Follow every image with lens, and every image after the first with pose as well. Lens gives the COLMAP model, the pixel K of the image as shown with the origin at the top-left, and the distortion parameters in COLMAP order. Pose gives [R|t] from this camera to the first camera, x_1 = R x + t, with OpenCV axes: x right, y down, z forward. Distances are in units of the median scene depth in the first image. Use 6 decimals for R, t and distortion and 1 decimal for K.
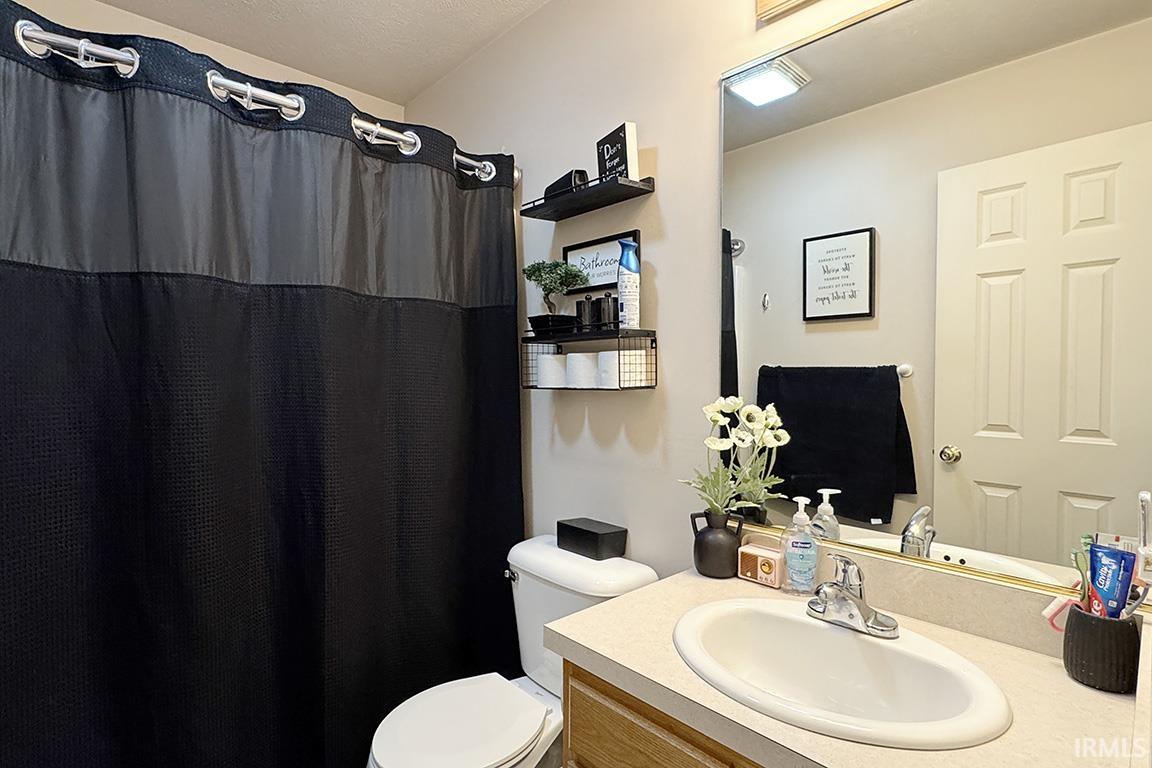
lens RADIAL K [[572.8, 0, 576.9], [0, 572.8, 383.4], [0, 0, 1]] dist [-0.002743, -0.001614]
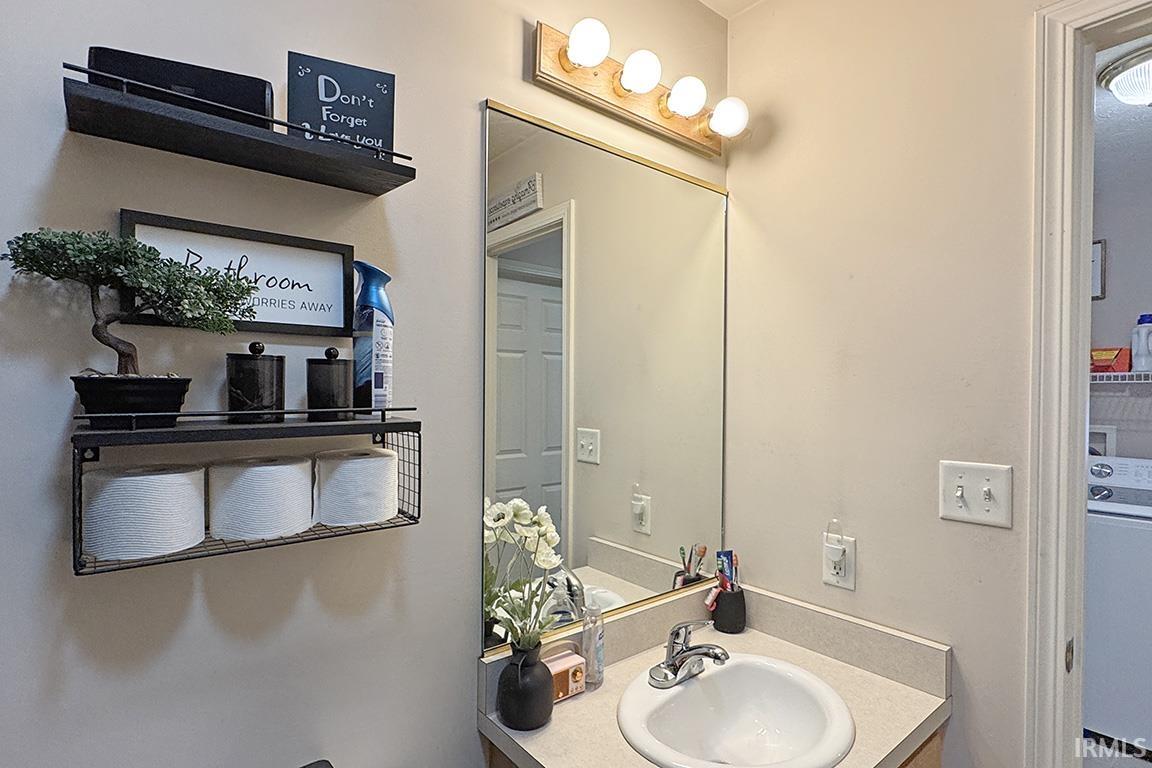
lens RADIAL K [[572.8, 0, 576.1], [0, 572.8, 389.8], [0, 0, 1]] dist [-0.002743, -0.001614]
pose [[0.060361, 0.002023, 0.998175, -0.491014], [0.001690, 0.999996, -0.002128, -0.119751], [-0.998175, 0.001815, 0.060357, 0.750533]]
